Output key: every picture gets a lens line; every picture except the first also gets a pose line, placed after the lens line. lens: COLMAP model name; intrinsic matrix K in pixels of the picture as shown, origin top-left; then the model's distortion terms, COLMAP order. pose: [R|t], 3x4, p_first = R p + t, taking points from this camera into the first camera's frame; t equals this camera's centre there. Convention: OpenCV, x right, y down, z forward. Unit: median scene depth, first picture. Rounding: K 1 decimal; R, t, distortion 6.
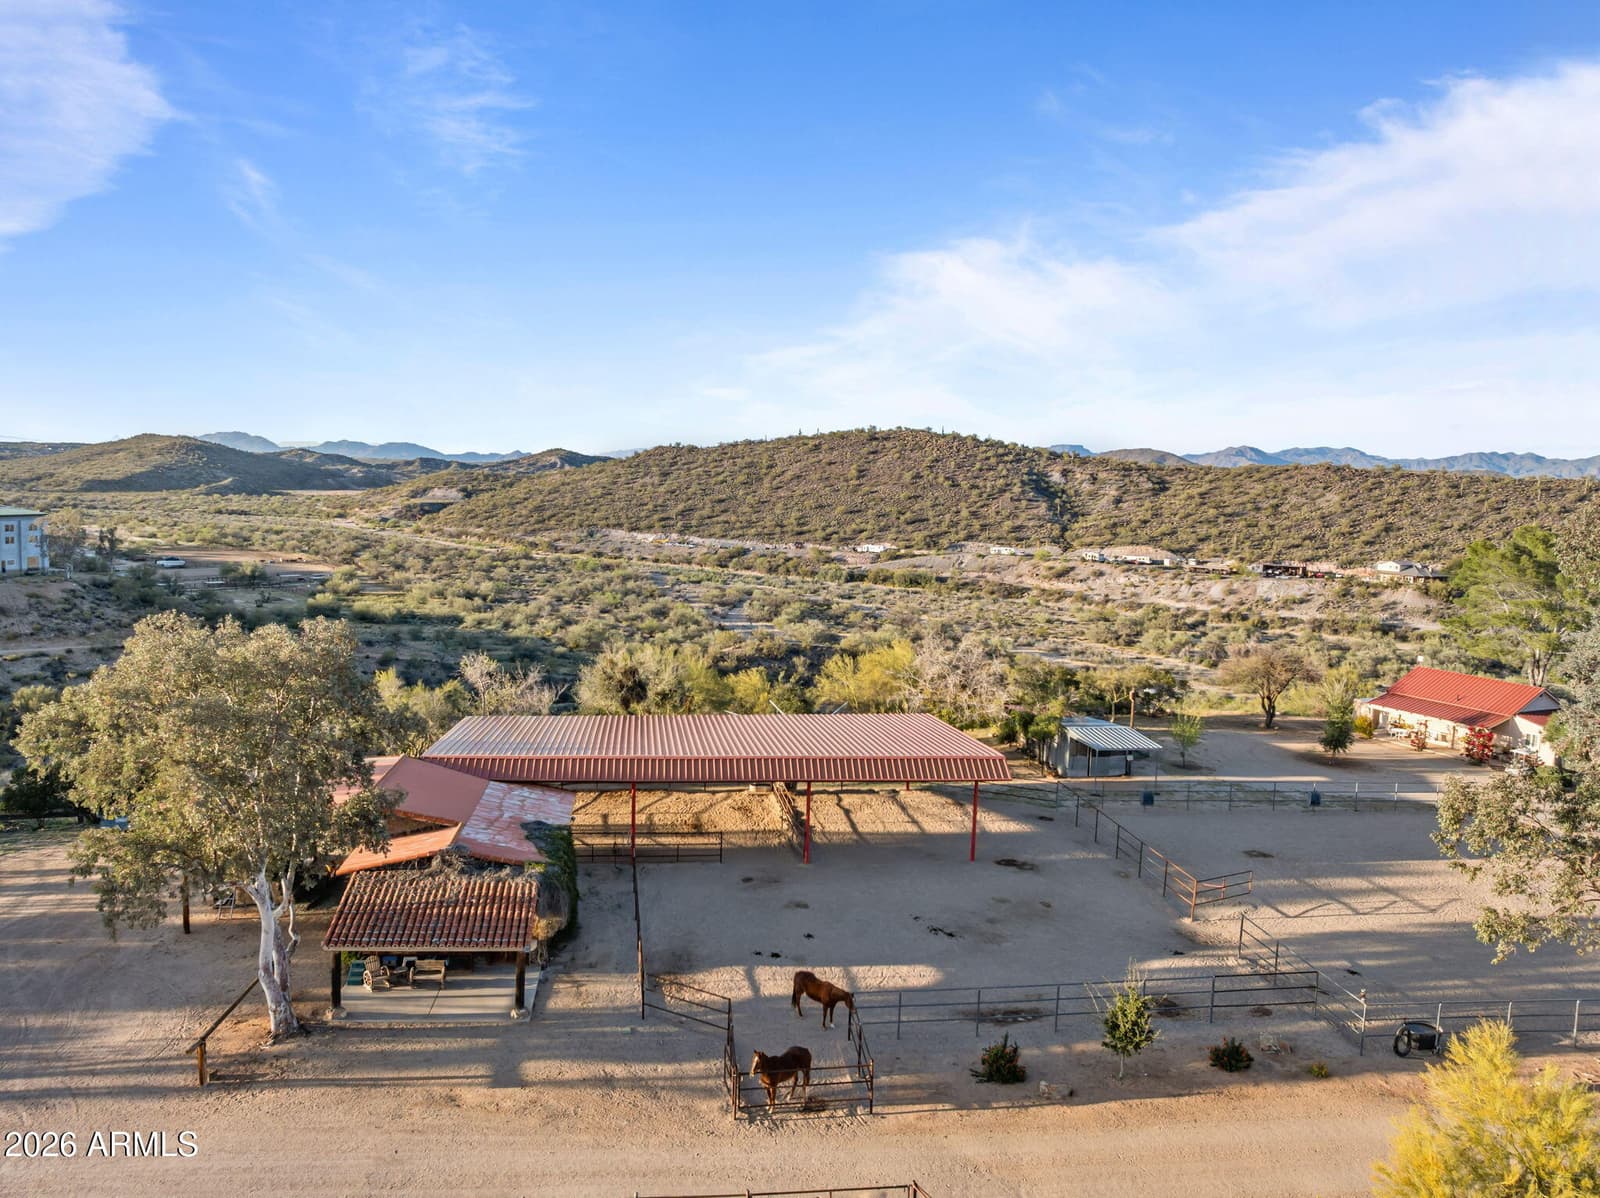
lens RADIAL K [[1122.0, 0, 800.0], [0, 1122.0, 599.0], [0, 0, 1]] dist [-0.039420, 0.001513]
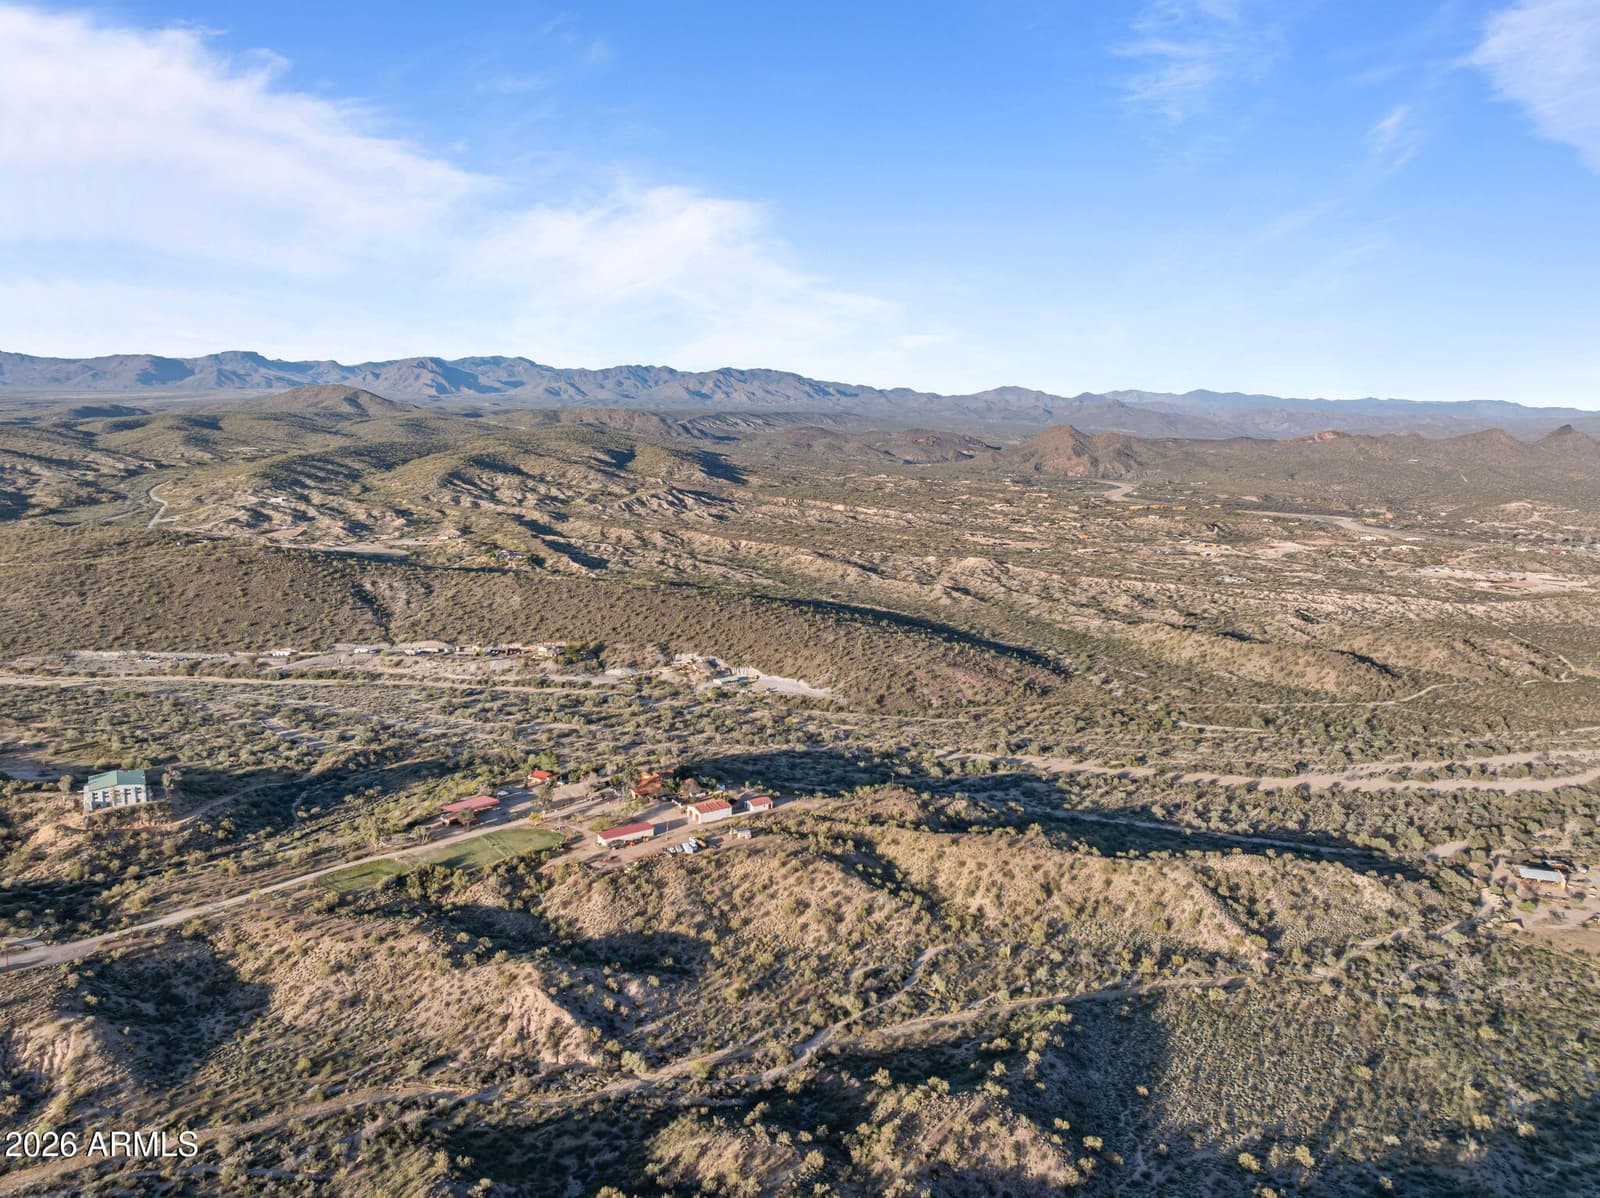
lens RADIAL K [[1122.0, 0, 800.0], [0, 1122.0, 599.0], [0, 0, 1]] dist [-0.039420, 0.001513]
pose [[0.767001, -0.117157, 0.630859, -0.440231], [0.059914, 0.991971, 0.111376, -0.297906], [-0.638842, -0.047629, 0.767862, -0.958670]]
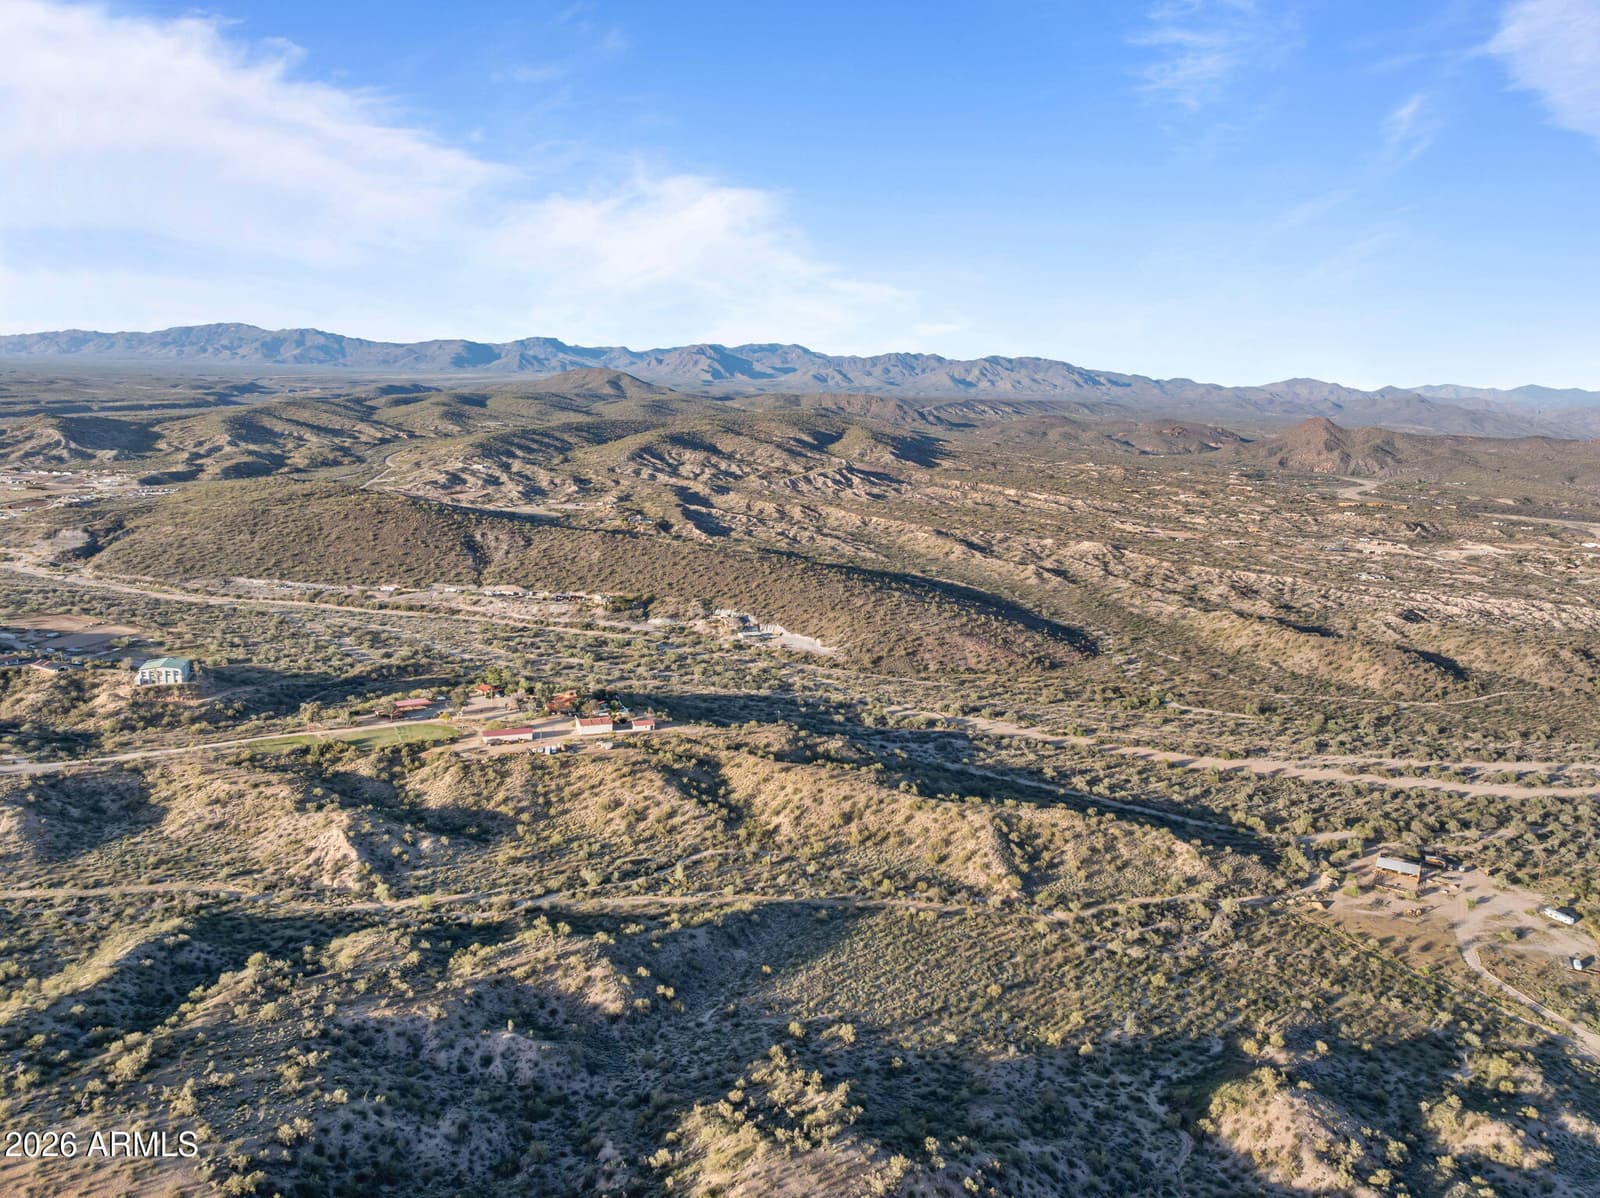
lens RADIAL K [[1122.0, 0, 800.0], [0, 1122.0, 599.0], [0, 0, 1]] dist [-0.039420, 0.001513]
pose [[0.900180, -0.077081, 0.428642, -0.148660], [0.032653, 0.993388, 0.110062, -0.245653], [-0.434291, -0.085079, 0.896746, -1.302601]]
